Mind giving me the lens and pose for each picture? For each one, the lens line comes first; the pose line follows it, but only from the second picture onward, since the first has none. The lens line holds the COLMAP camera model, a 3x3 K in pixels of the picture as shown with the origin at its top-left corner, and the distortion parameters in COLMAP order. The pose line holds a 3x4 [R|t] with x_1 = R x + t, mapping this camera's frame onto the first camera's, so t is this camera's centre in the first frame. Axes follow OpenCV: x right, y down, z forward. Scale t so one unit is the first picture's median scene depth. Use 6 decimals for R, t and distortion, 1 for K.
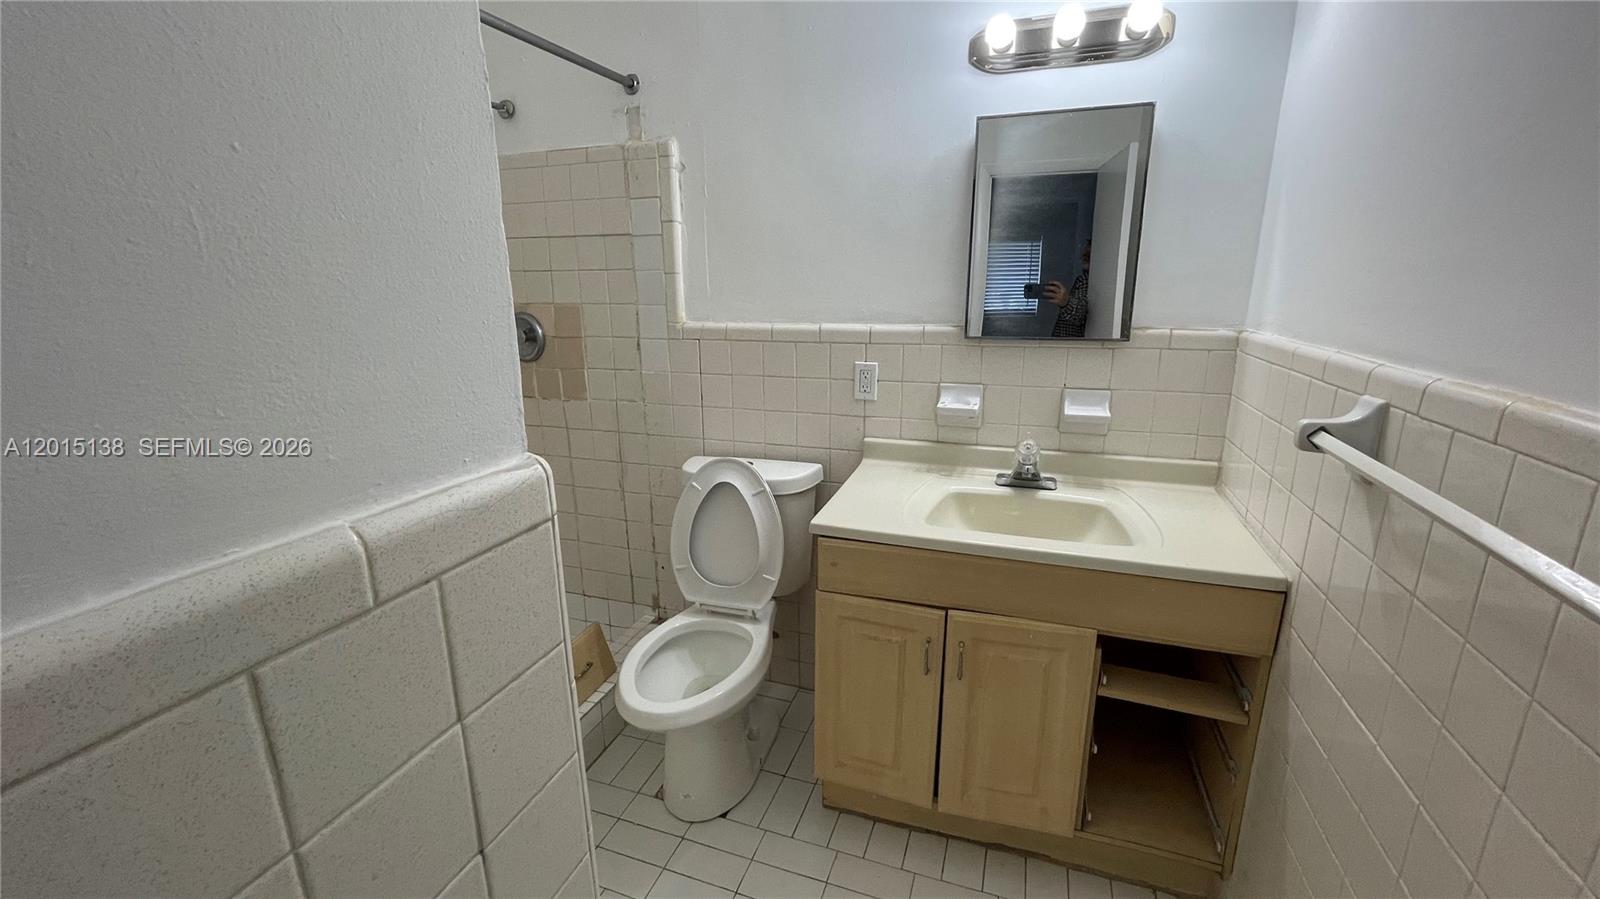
lens RADIAL K [[647.1, 0, 797.1], [0, 647.1, 448.2], [0, 0, 1]] dist [0.001140, -0.000074]
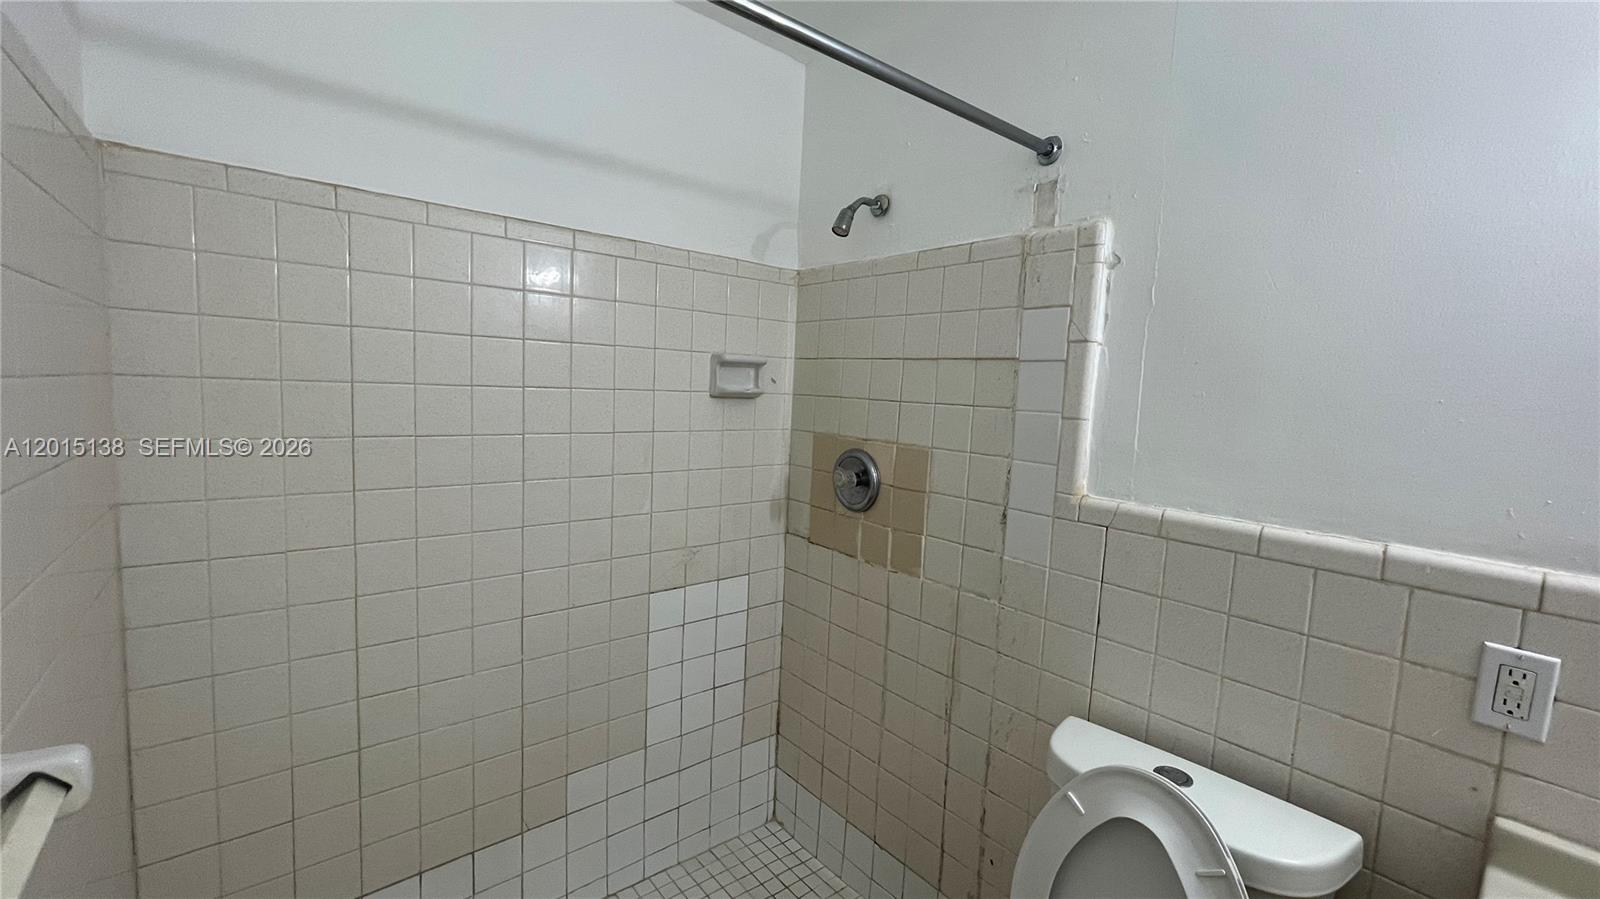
lens RADIAL K [[647.1, 0, 797.1], [0, 647.1, 448.2], [0, 0, 1]] dist [0.001140, -0.000074]
pose [[0.854057, 0.098281, -0.510811, -0.098364], [-0.181821, 0.976451, -0.116126, -0.118674], [0.487369, 0.192055, 0.851814, 0.329334]]
